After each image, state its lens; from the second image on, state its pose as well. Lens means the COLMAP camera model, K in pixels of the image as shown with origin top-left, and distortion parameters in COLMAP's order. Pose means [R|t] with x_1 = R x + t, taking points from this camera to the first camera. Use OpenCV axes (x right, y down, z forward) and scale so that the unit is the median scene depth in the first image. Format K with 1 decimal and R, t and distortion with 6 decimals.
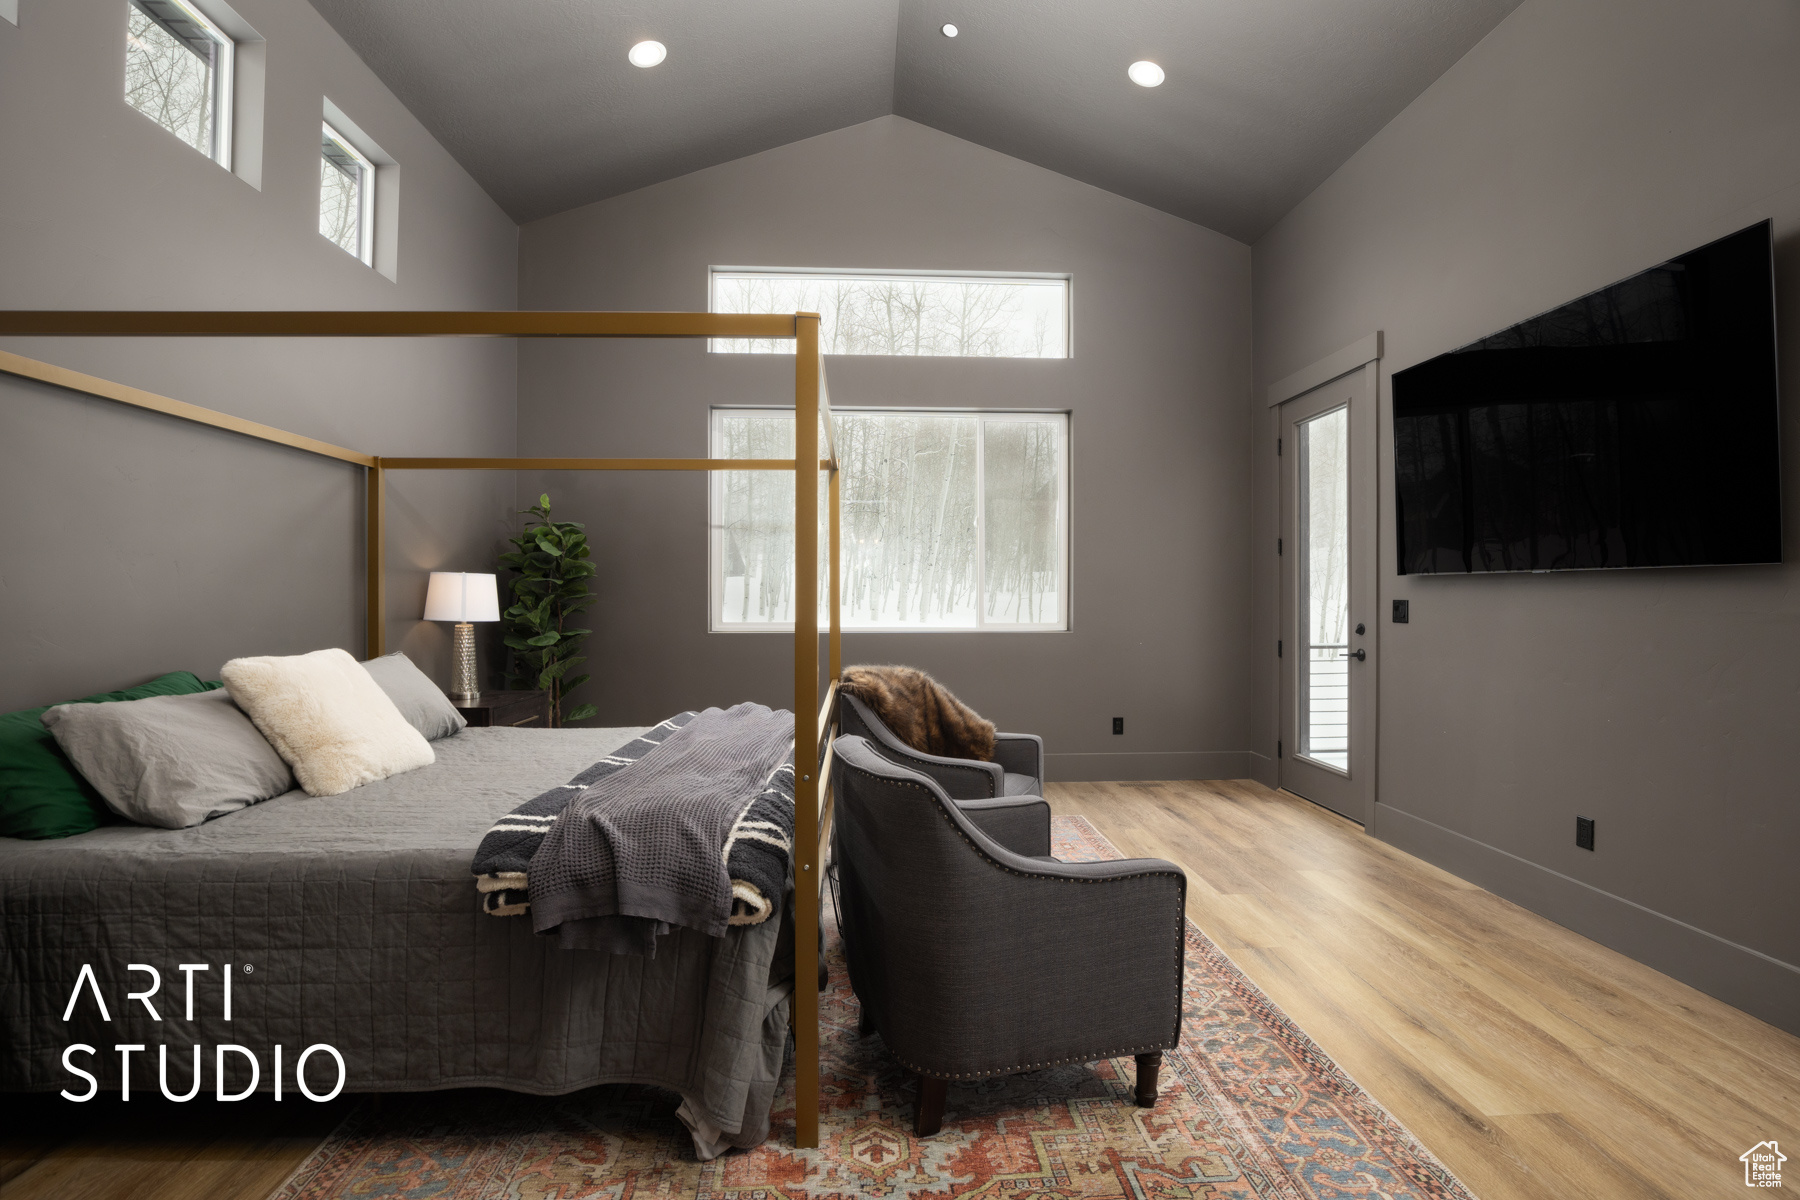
lens RADIAL K [[842.6, 0, 912.3], [0, 842.6, 597.1], [0, 0, 1]] dist [-0.033841, 0.003028]
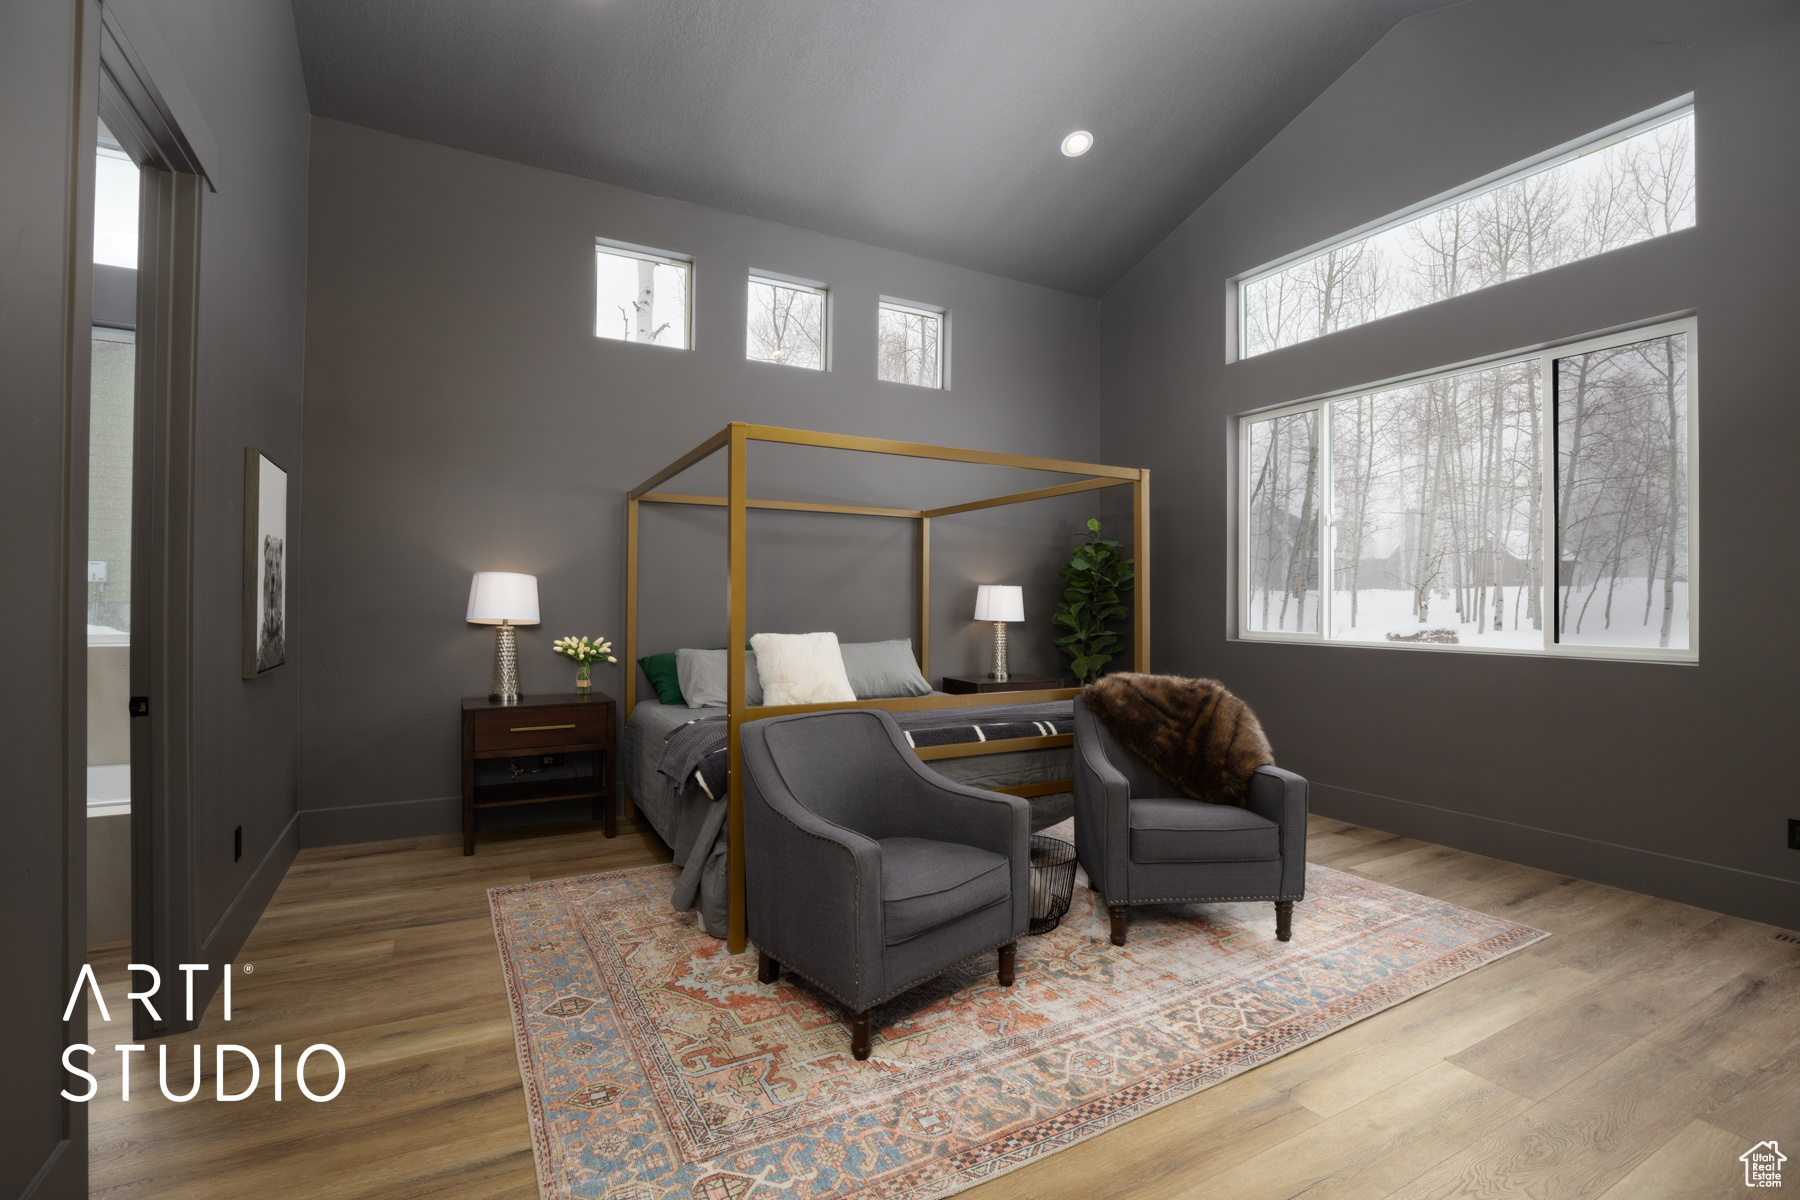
lens RADIAL K [[842.6, 0, 908.0], [0, 842.6, 598.0], [0, 0, 1]] dist [-0.033841, 0.003028]
pose [[0.419074, -0.000535, -0.907952, 1.256551], [-0.005332, 0.999981, -0.003050, -0.007076], [0.907936, 0.006119, 0.419063, 0.547971]]
